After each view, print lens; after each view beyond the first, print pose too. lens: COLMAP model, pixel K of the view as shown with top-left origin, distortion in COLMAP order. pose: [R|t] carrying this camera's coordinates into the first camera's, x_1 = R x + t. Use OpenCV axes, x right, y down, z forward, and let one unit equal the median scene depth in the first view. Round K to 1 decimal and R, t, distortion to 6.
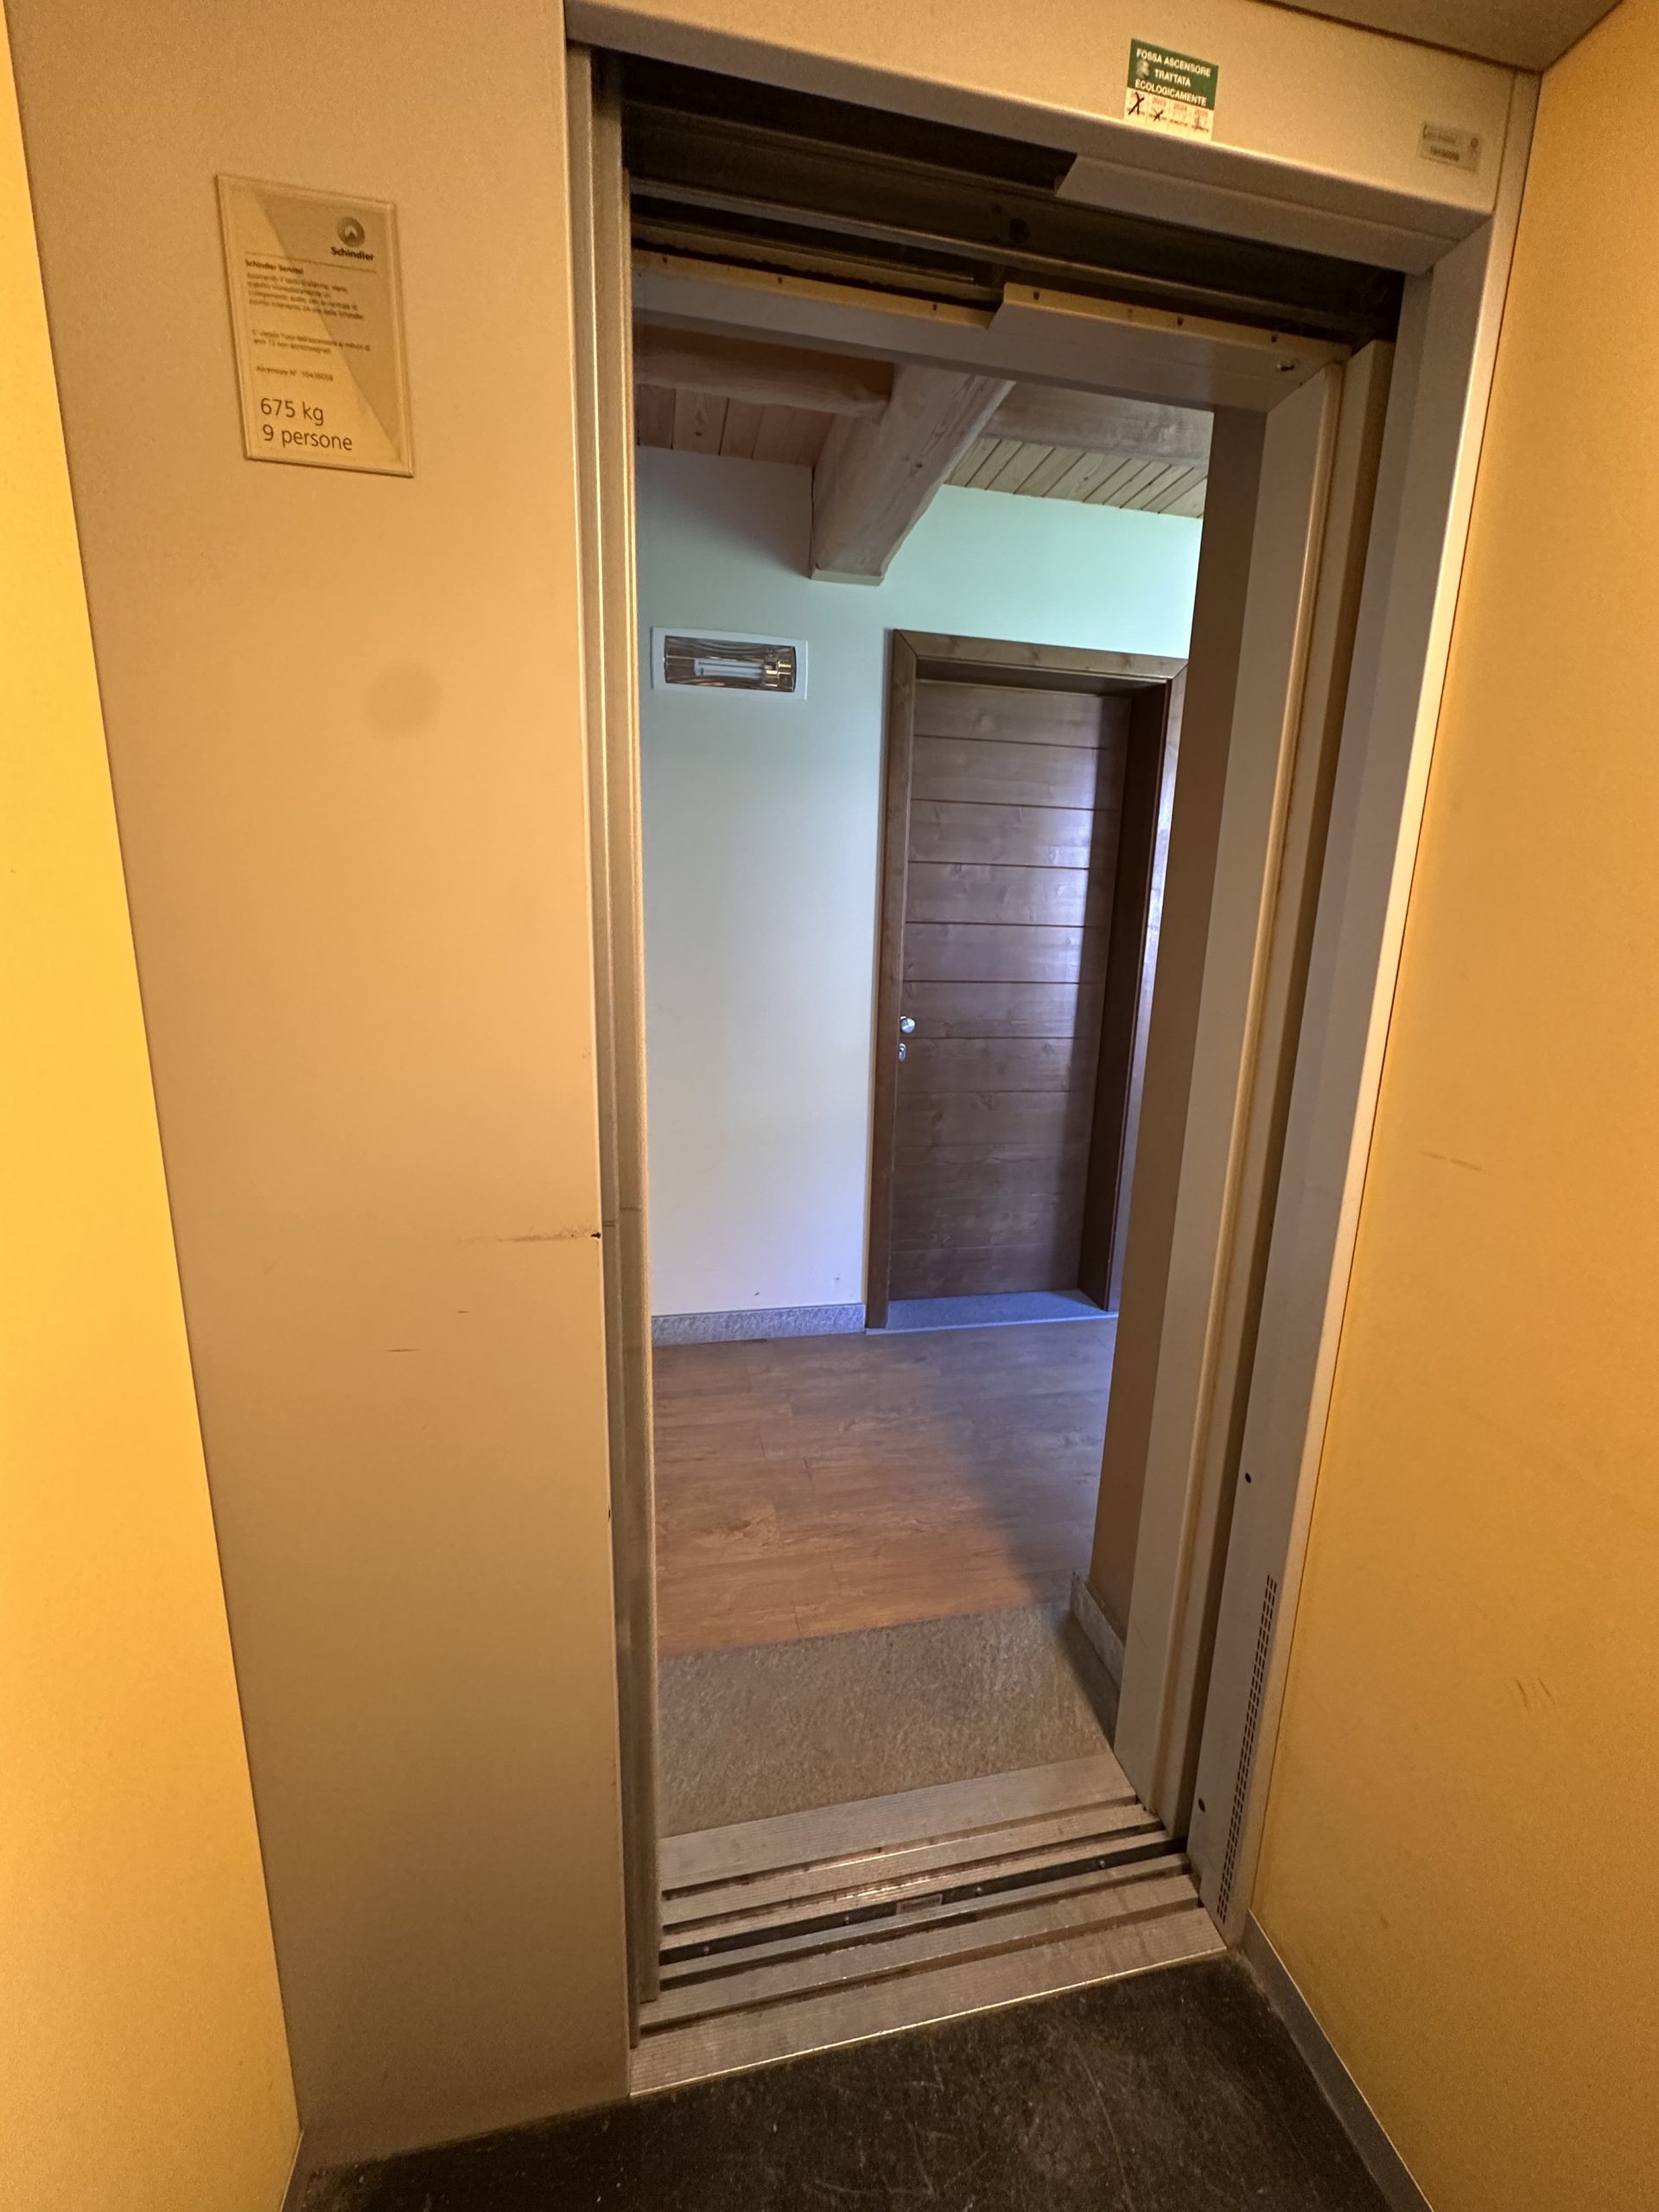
lens RADIAL K [[880.7, 0, 830.8], [0, 880.7, 1106.2], [0, 0, 1]] dist [-0.002343, 0.000493]
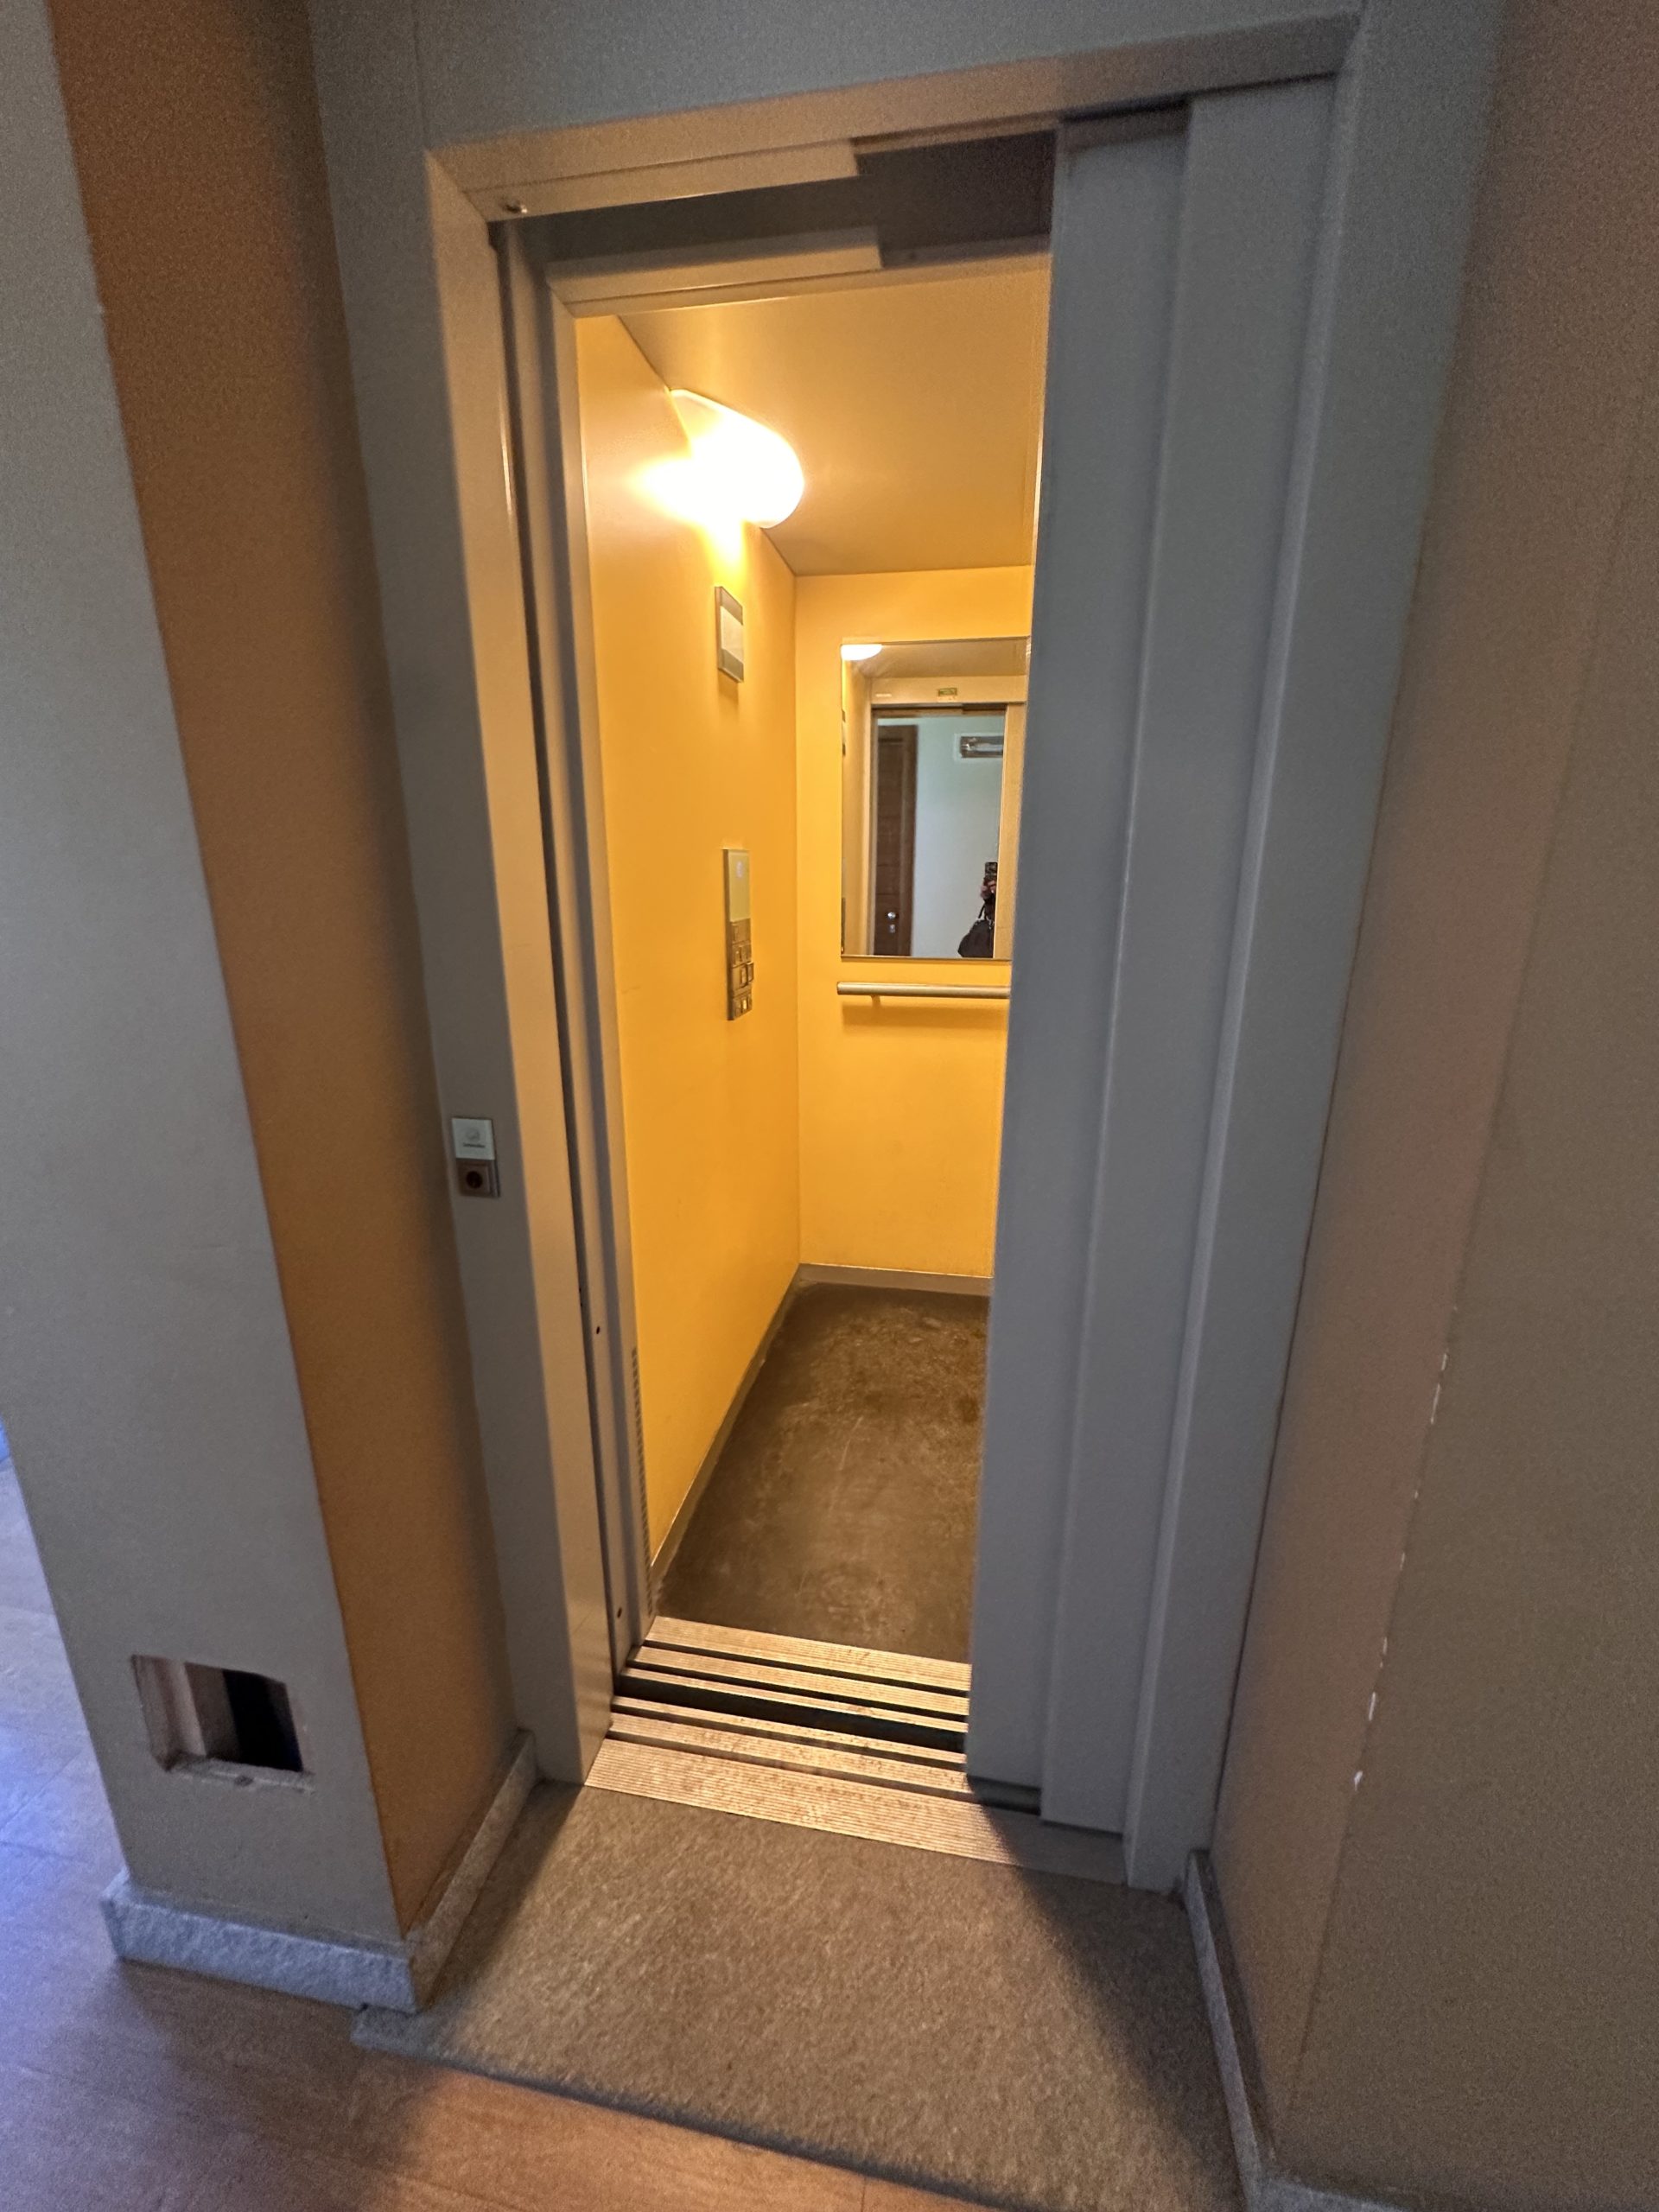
lens RADIAL K [[880.7, 0, 830.8], [0, 880.7, 1106.2], [0, 0, 1]] dist [-0.002343, 0.000493]
pose [[-0.927843, -0.127587, 0.350469, -0.133541], [0.052362, 0.885803, 0.461098, -0.267244], [-0.369277, 0.446178, -0.815205, 1.277545]]
